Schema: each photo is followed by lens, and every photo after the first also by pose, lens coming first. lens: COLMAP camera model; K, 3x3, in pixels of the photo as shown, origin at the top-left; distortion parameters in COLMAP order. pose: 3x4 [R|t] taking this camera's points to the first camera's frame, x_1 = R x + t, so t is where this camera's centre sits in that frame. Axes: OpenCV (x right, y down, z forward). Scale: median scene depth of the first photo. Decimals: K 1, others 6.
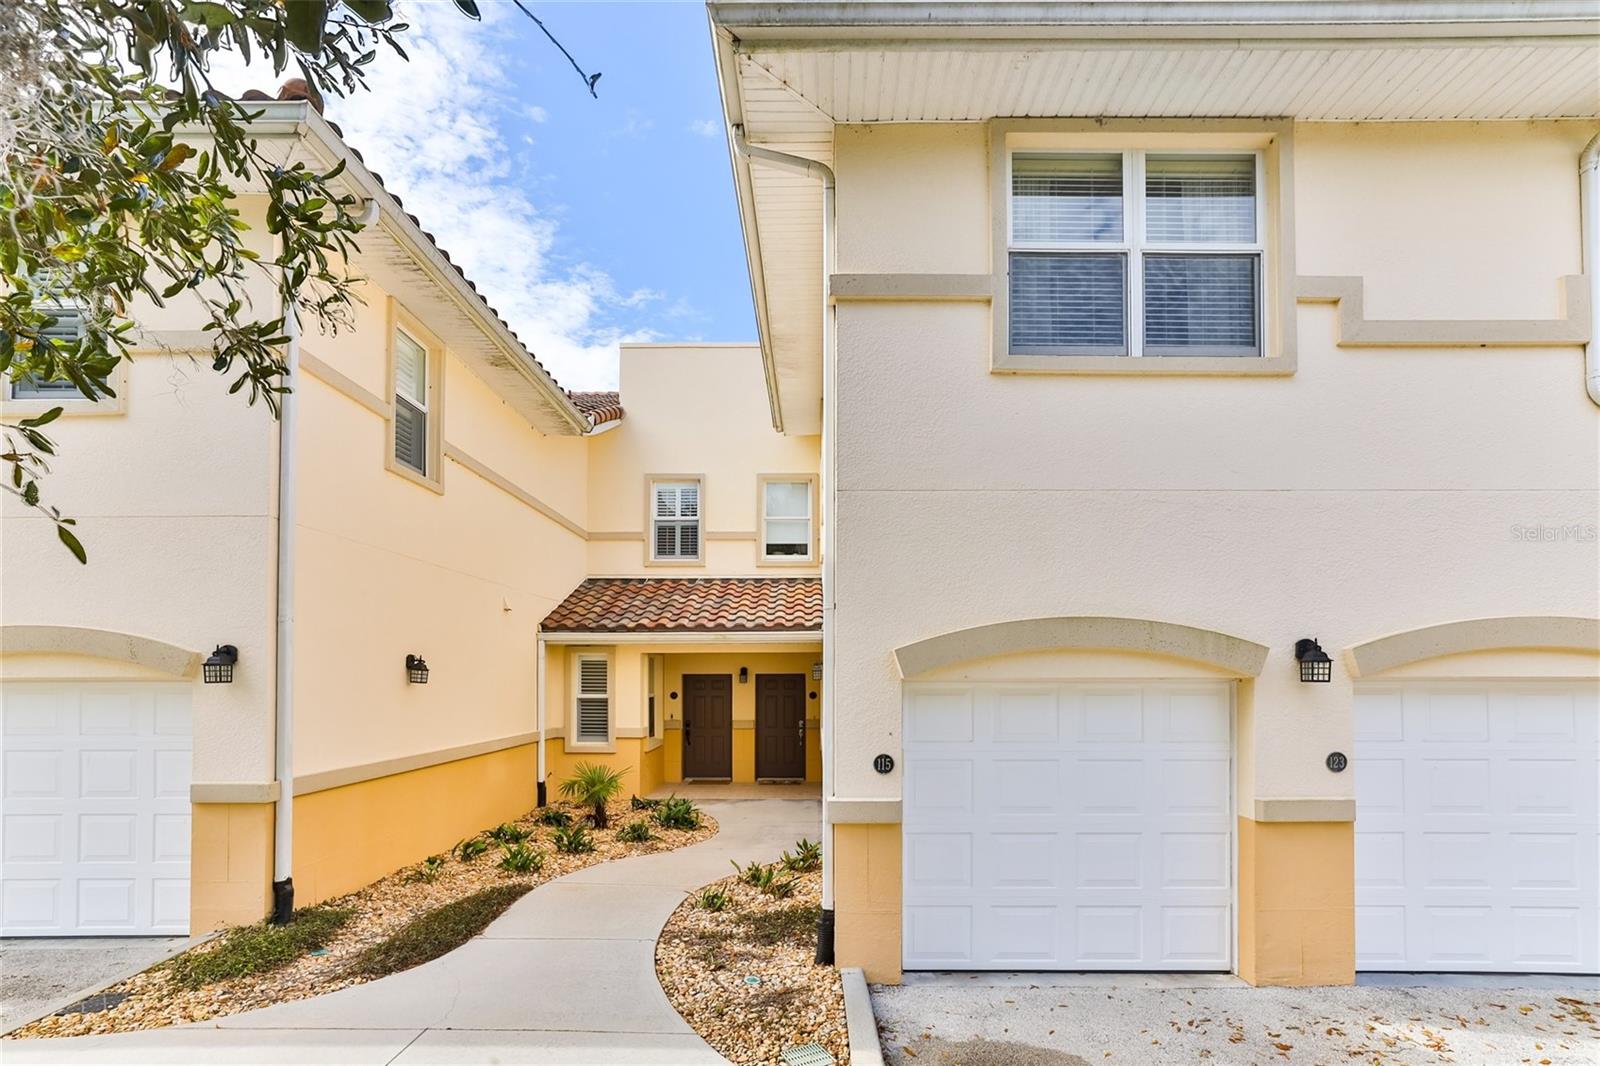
lens RADIAL K [[768.9, 0, 813.4], [0, 768.9, 665.6], [0, 0, 1]] dist [-0.000719, 0.000909]
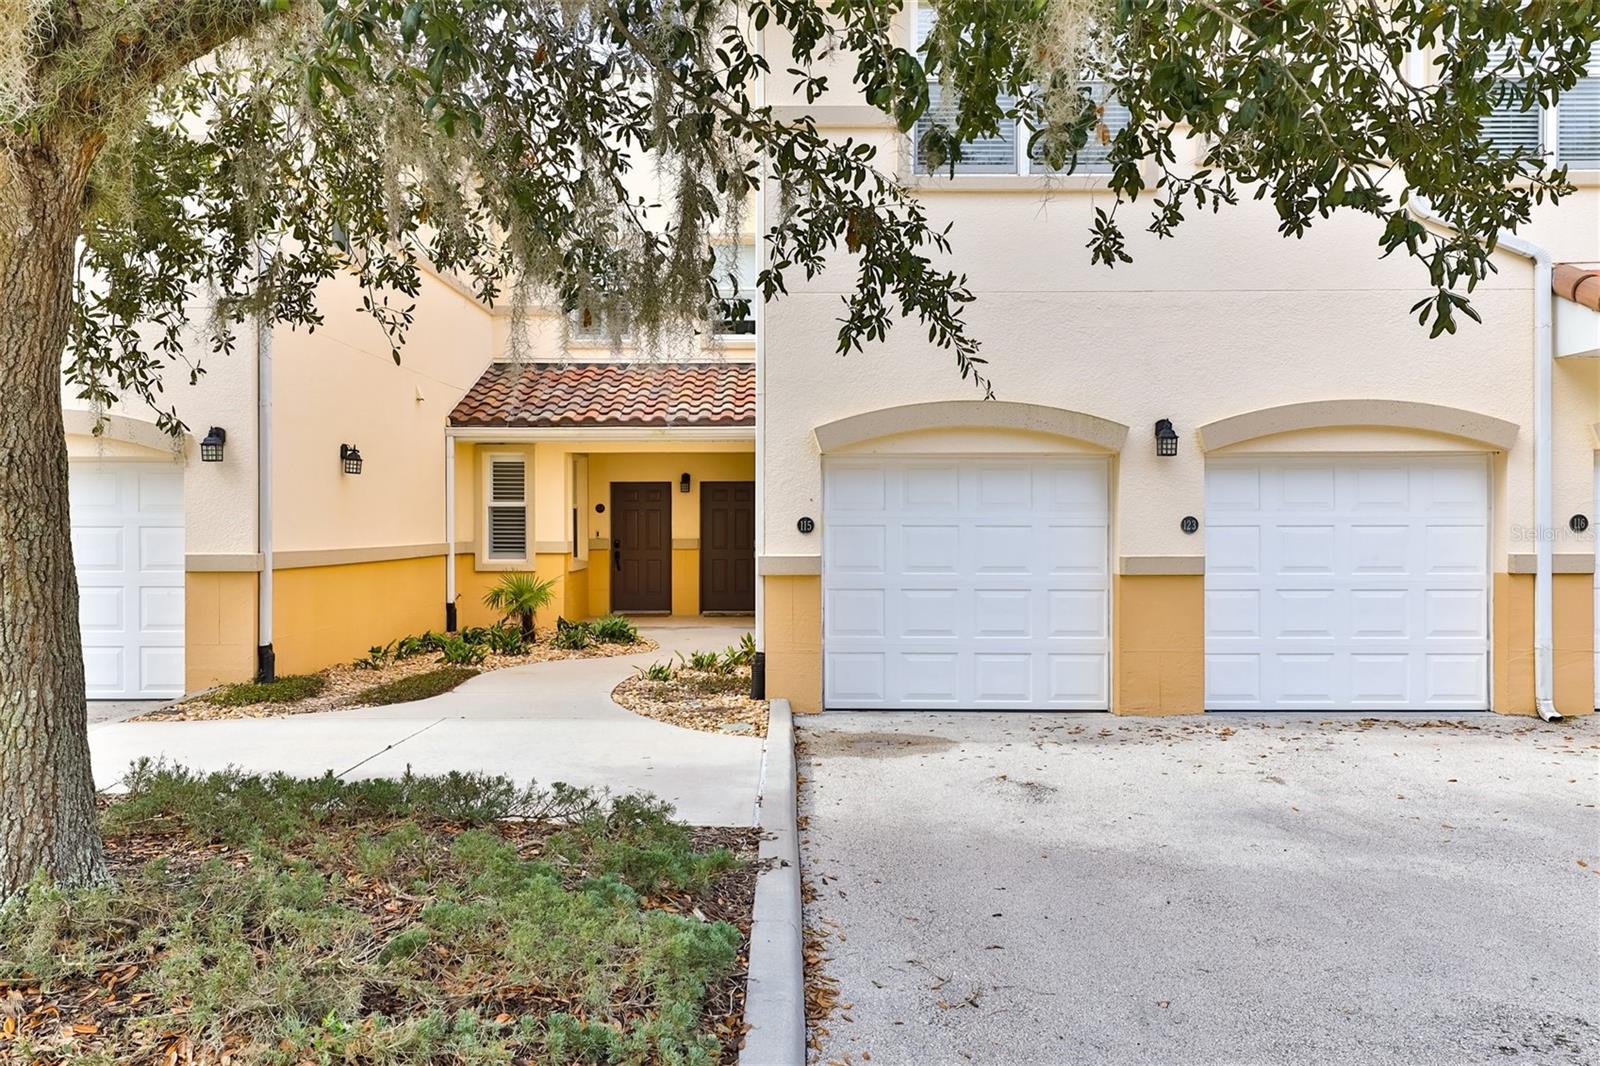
lens RADIAL K [[1296.6, 0, 777.3], [0, 1296.6, 577.8], [0, 0, 1]] dist [0.019805, 0.008991]
pose [[0.999829, 0.003112, -0.018204, 0.037545], [-0.002099, 0.998459, 0.055449, 0.043312], [0.018348, -0.055402, 0.998296, -0.447577]]
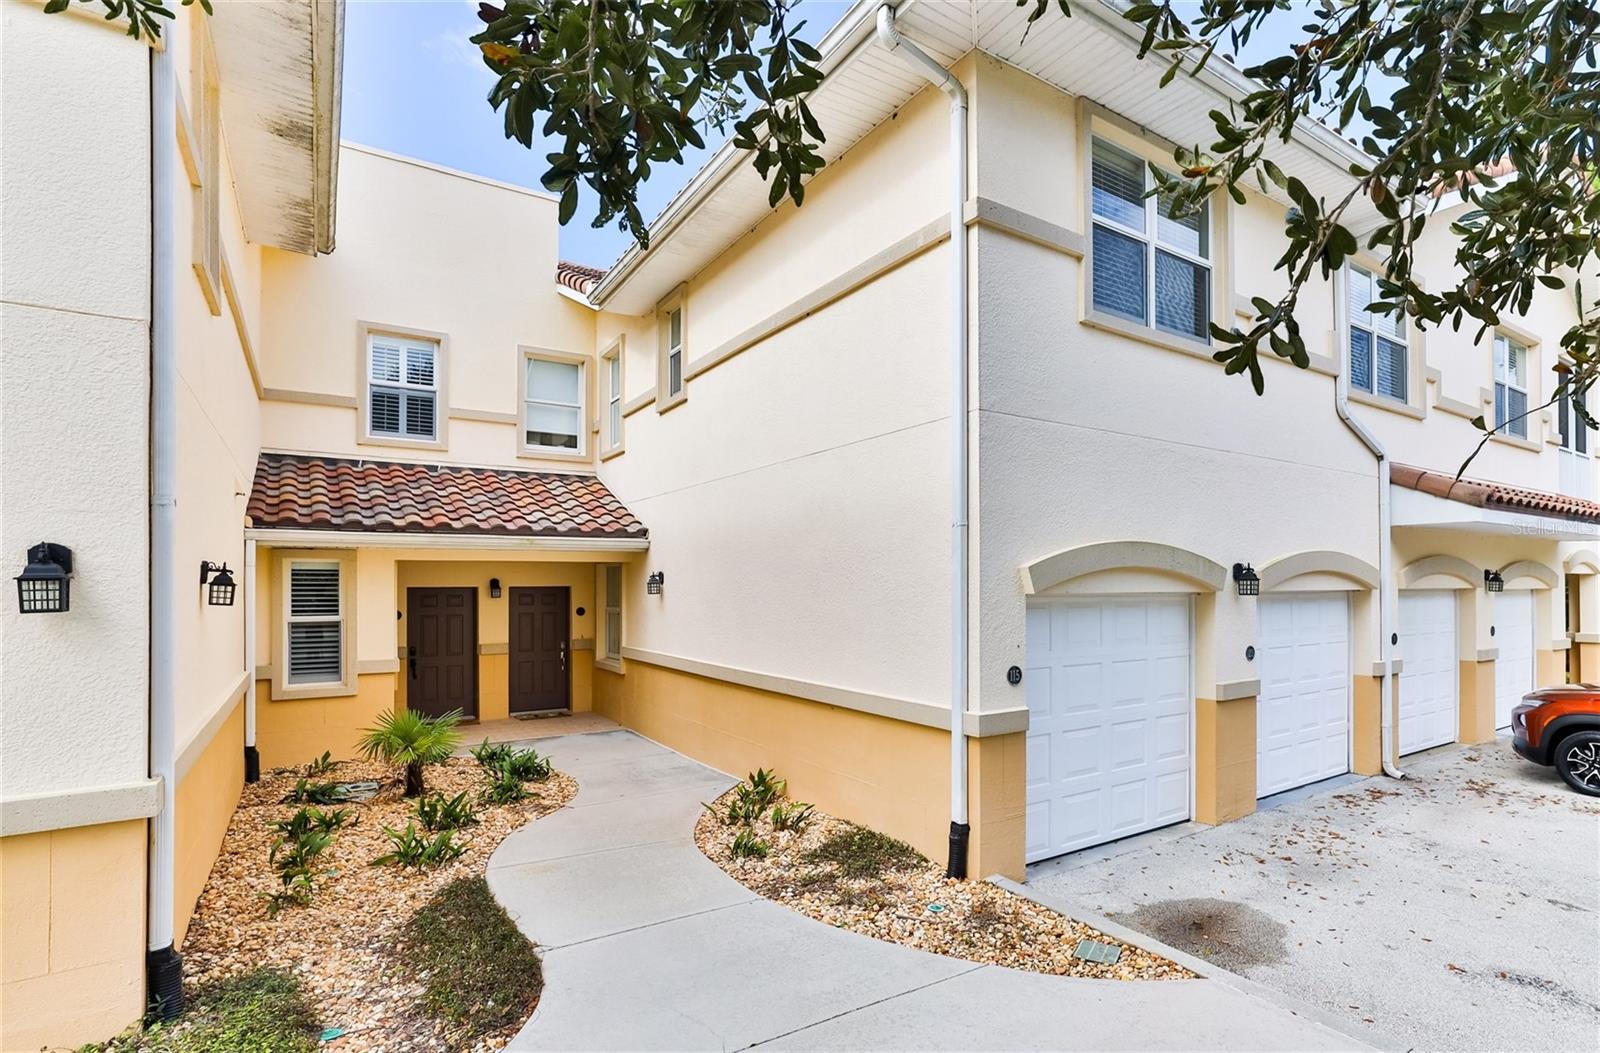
lens RADIAL K [[803.6, 0, 850.0], [0, 803.6, 581.0], [0, 0, 1]] dist [-0.012293, 0.001265]
pose [[0.819518, 0.001120, 0.573053, -0.325359], [-0.005720, 0.999964, 0.006226, -0.003703], [-0.573025, -0.008380, 0.819495, 0.104331]]
